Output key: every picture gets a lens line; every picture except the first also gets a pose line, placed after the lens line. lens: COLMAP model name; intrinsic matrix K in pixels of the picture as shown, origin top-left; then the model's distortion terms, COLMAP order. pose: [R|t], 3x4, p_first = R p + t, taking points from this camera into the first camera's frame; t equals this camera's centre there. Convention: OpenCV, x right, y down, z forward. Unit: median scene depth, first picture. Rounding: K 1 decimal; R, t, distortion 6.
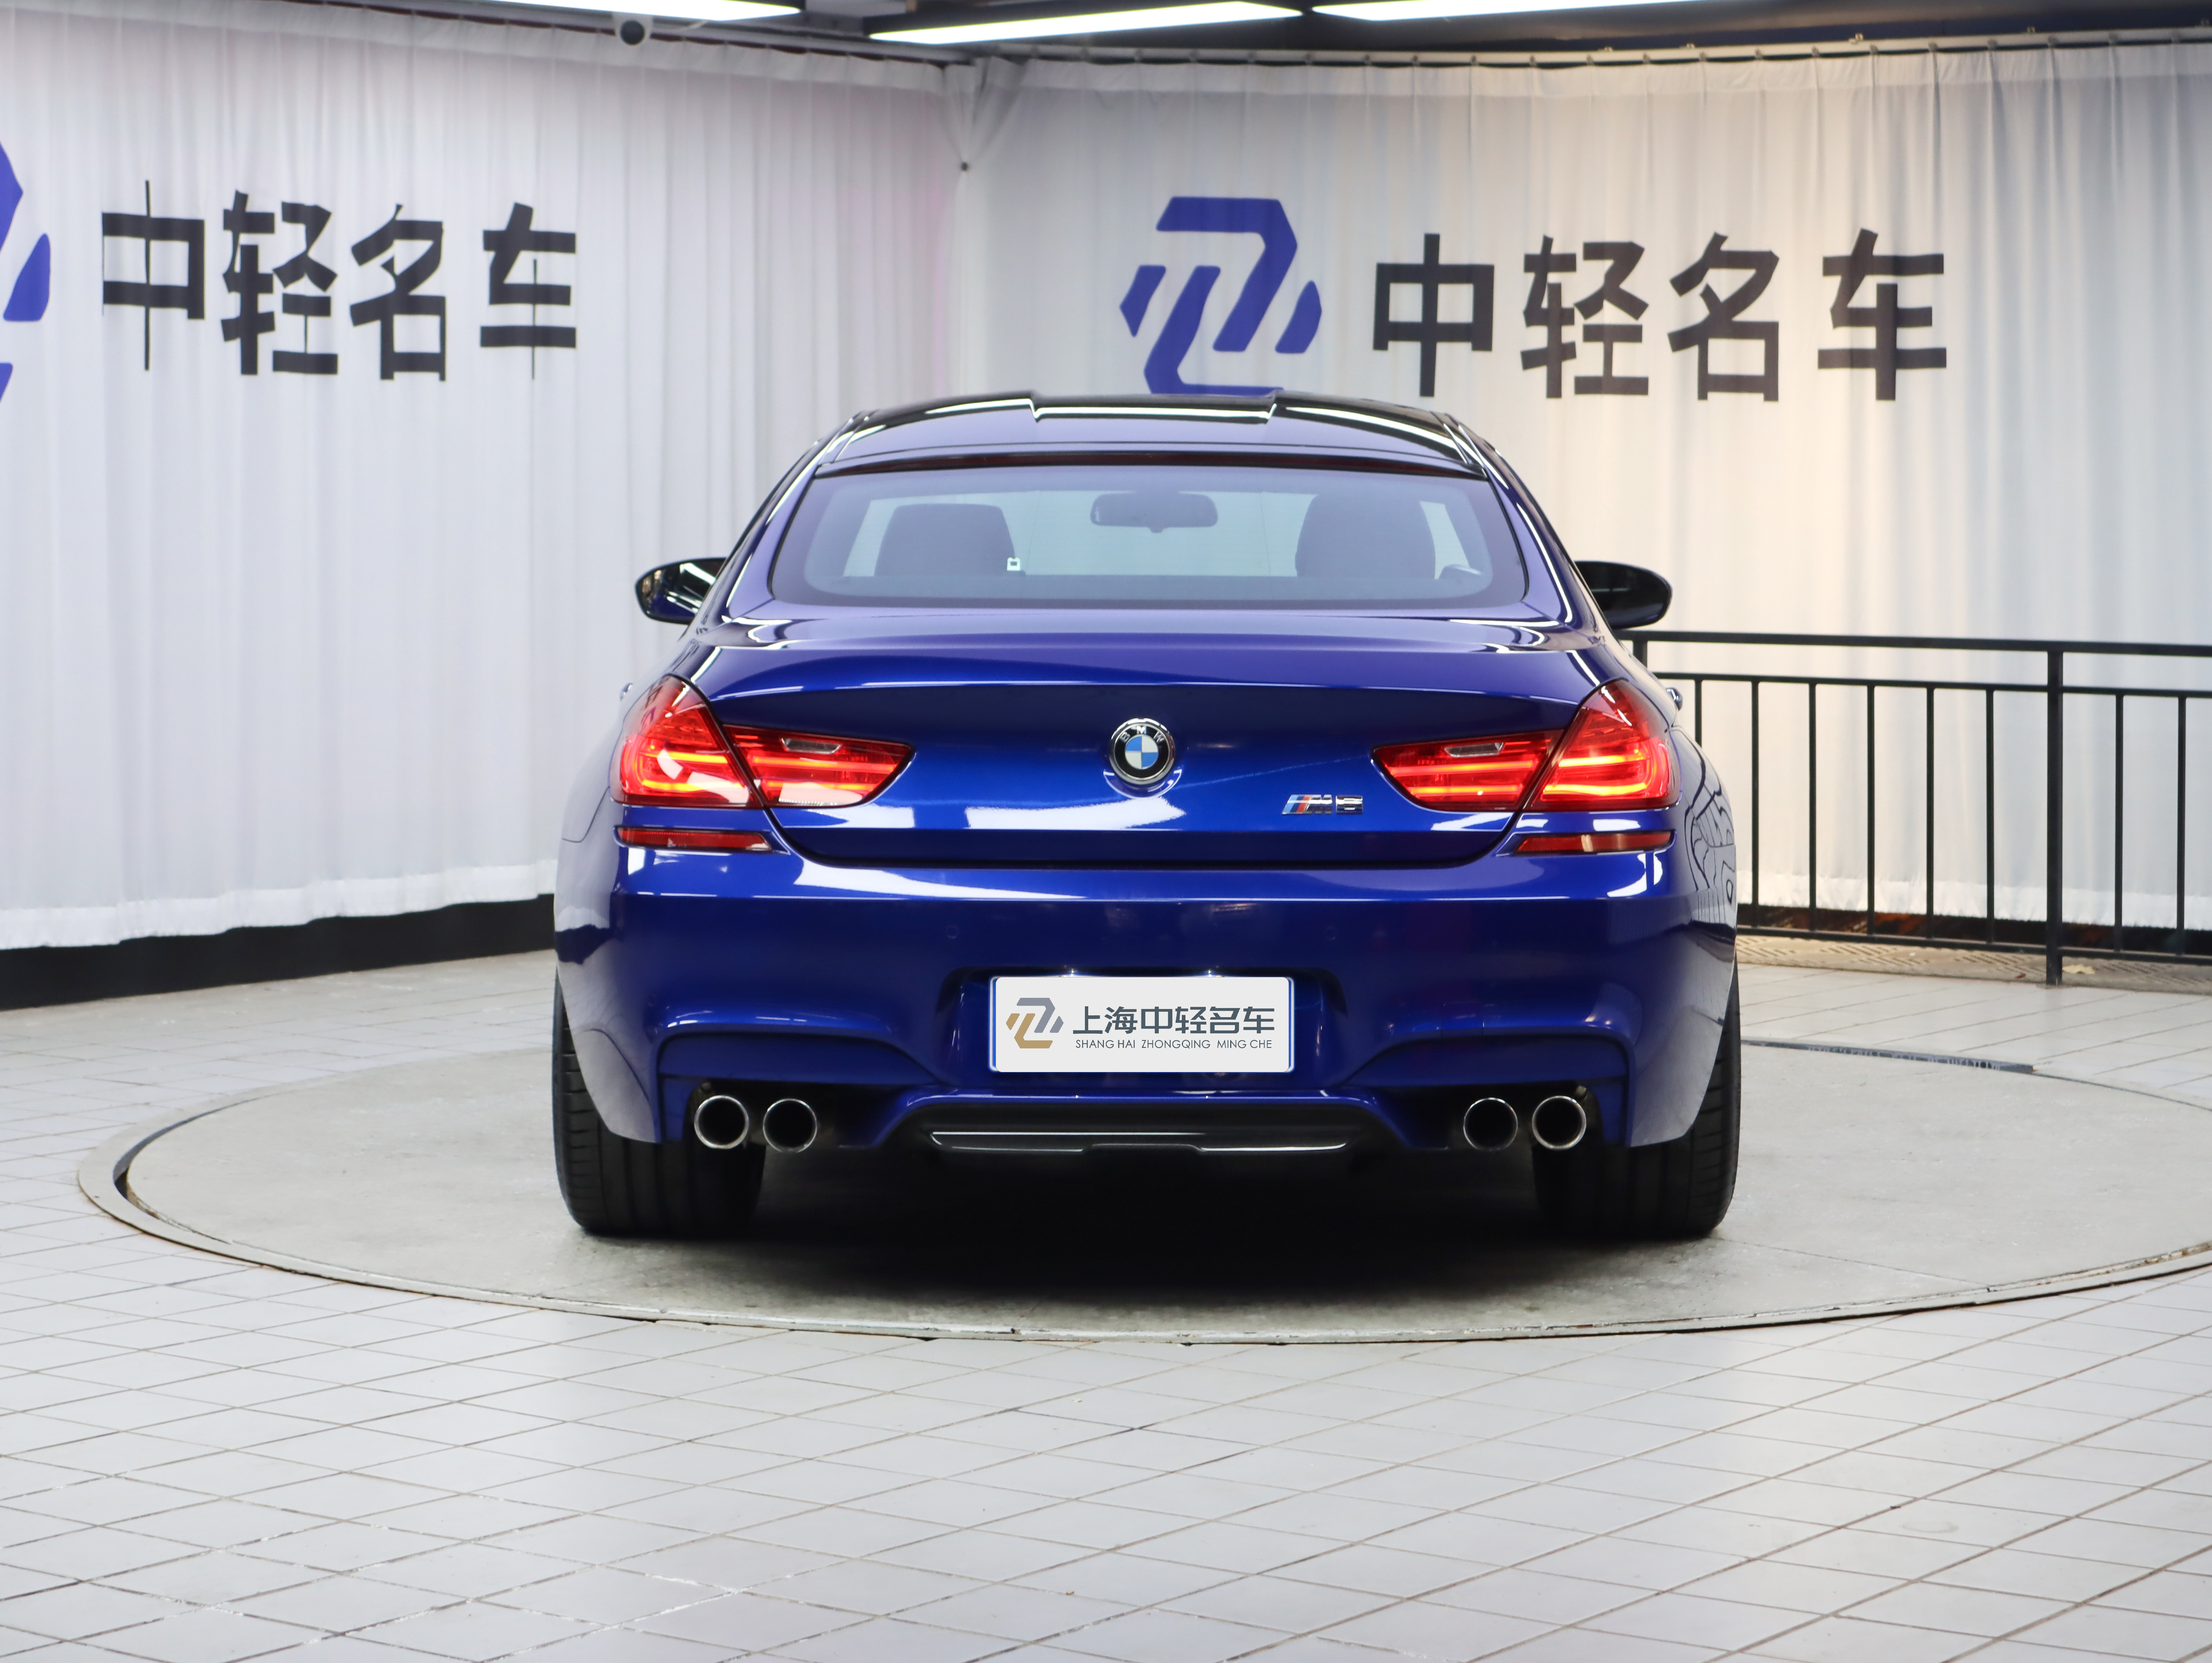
lens RADIAL K [[5031.6, 0, 1106.3], [0, 5031.6, 831.9], [0, 0, 1]] dist [-0.125619, 0.000000]
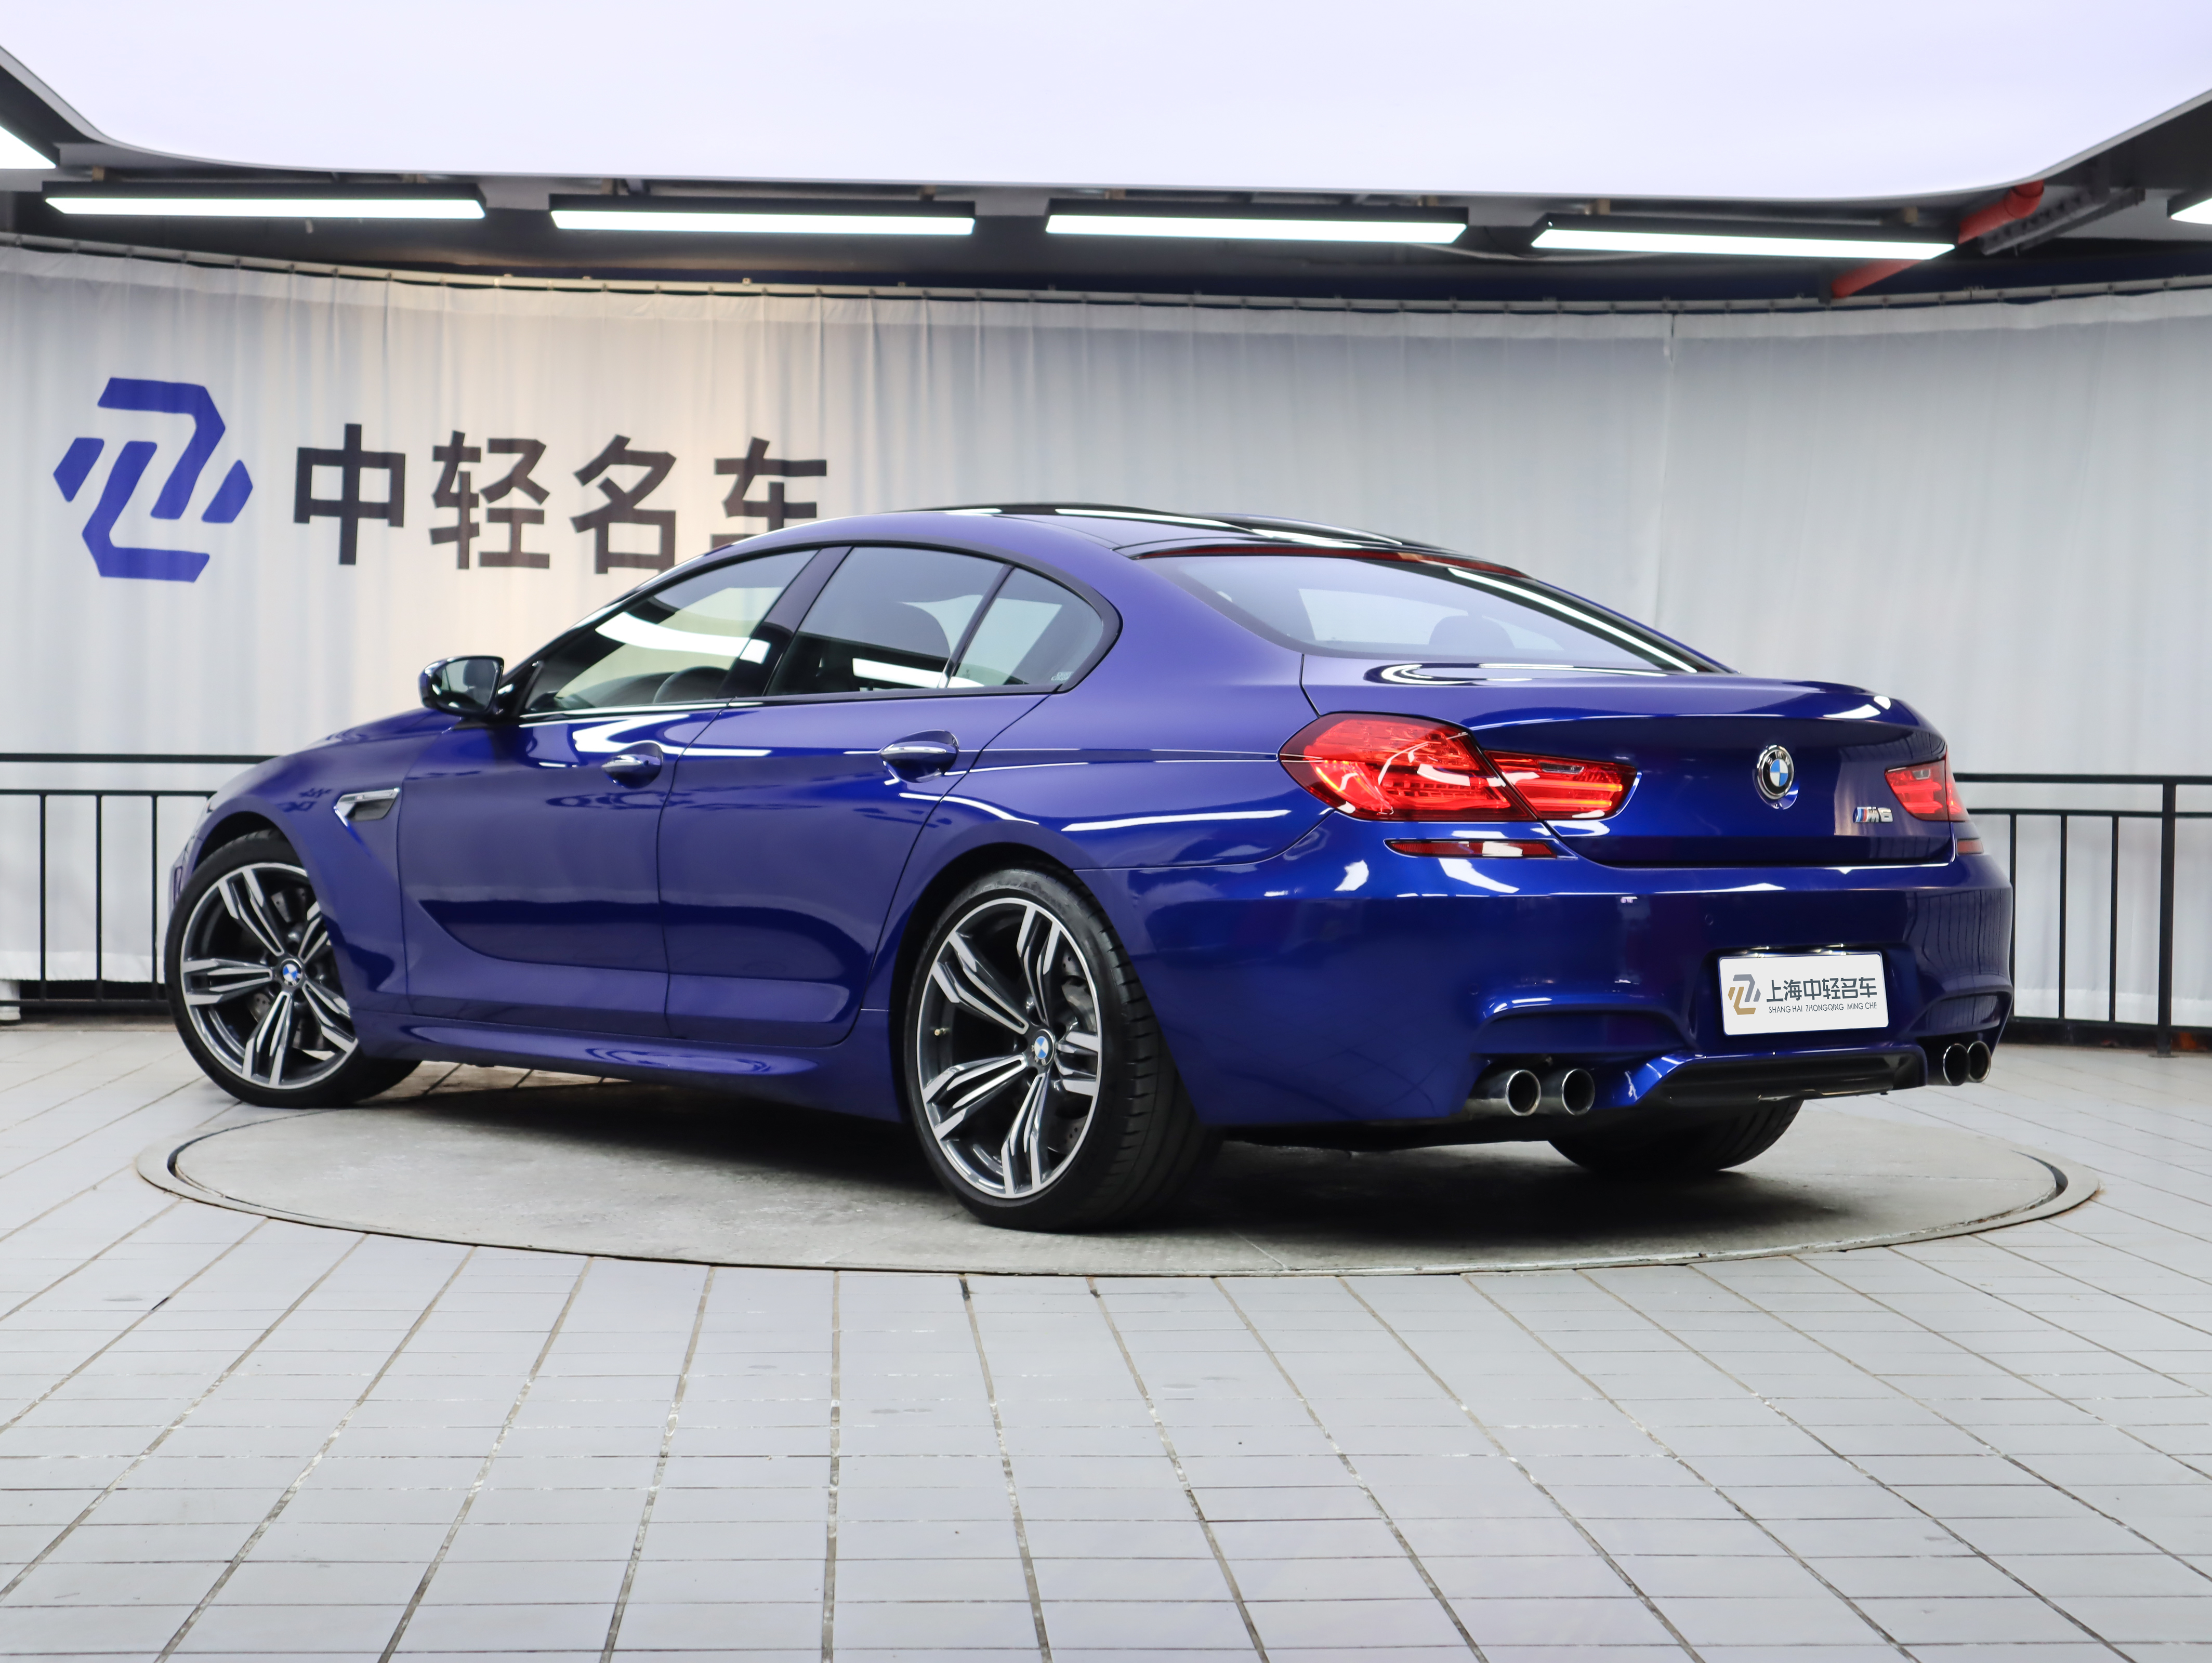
lens RADIAL K [[4008.3, 0, 1104.7], [0, 4008.3, 824.3], [0, 0, 1]] dist [0.115938, 0.000000]
pose [[0.778275, -0.004879, 0.627904, -0.392197], [0.036939, 0.998594, -0.038026, 0.014854], [-0.626836, 0.052789, 0.777361, 0.179920]]
